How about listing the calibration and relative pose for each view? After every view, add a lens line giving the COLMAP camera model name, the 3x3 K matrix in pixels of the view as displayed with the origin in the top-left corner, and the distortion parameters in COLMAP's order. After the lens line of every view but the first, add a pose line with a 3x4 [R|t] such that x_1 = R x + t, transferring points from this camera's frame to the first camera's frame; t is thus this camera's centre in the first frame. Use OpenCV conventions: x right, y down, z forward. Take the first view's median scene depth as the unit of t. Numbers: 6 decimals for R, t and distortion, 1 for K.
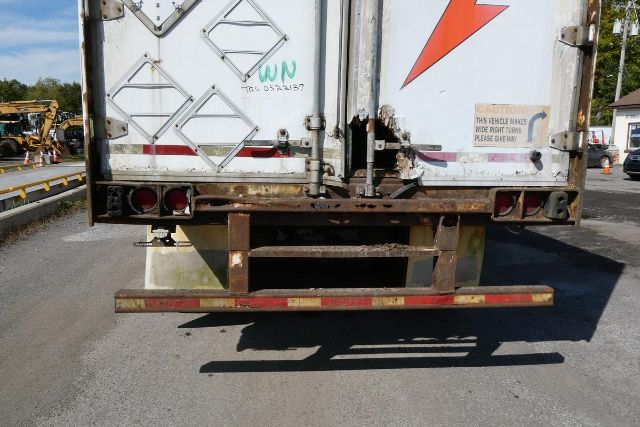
lens RADIAL K [[458.4, 0, 320.0], [0, 458.4, 213.5], [0, 0, 1]] dist [0.013912, 0.000885]
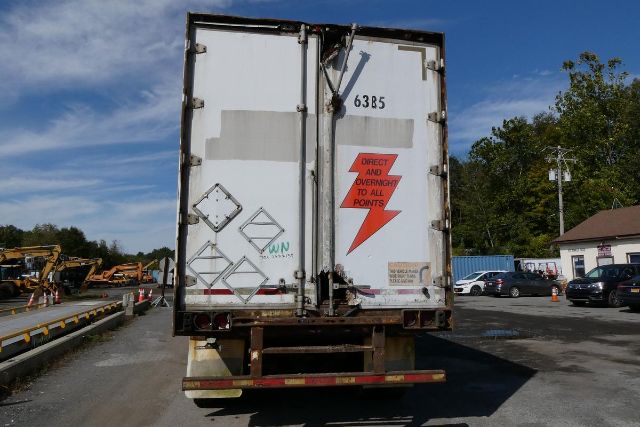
lens RADIAL K [[458.4, 0, 320.0], [0, 458.4, 213.5], [0, 0, 1]] dist [0.013912, 0.000885]
pose [[0.998989, -0.016169, 0.041941, -0.003042], [0.027451, 0.958312, -0.284402, 0.084263], [-0.035594, 0.285266, 0.957787, -0.776066]]
